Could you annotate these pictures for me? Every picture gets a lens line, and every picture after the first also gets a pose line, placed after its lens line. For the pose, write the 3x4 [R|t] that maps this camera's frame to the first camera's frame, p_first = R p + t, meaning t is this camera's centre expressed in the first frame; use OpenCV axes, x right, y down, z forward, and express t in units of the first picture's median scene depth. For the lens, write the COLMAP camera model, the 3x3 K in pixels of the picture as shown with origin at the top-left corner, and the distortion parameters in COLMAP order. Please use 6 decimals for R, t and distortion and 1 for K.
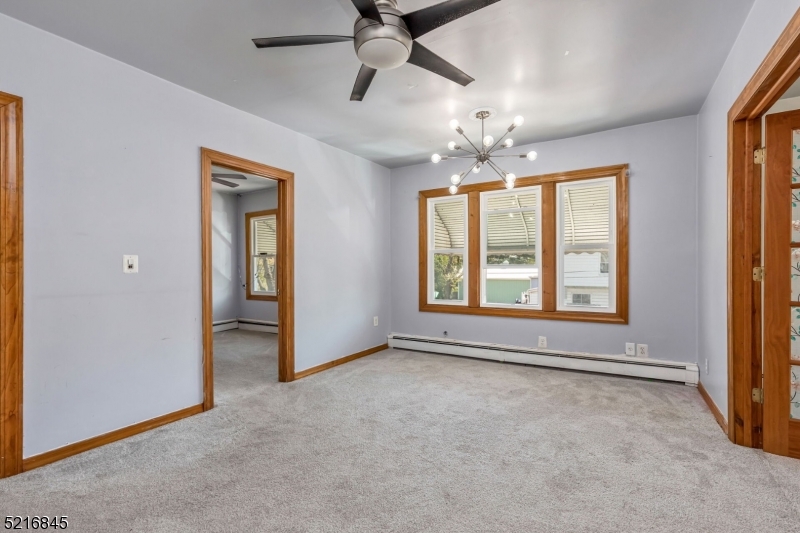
lens RADIAL K [[370.6, 0, 400.7], [0, 370.6, 269.3], [0, 0, 1]] dist [-0.001007, -0.000076]
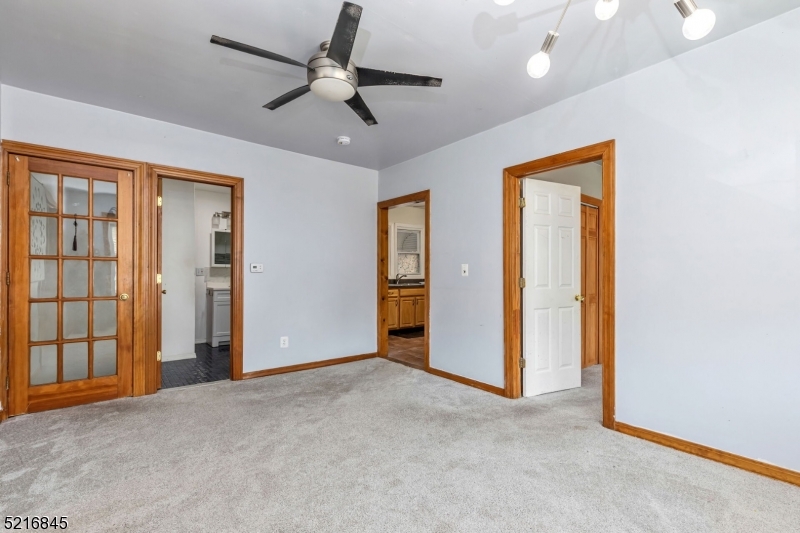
lens RADIAL K [[370.6, 0, 400.7], [0, 370.6, 269.3], [0, 0, 1]] dist [-0.001007, -0.000076]
pose [[-0.346551, -0.002567, -0.938028, 0.702282], [-0.000137, 0.999996, -0.002686, -0.012609], [0.938031, -0.000803, -0.346550, 1.146812]]
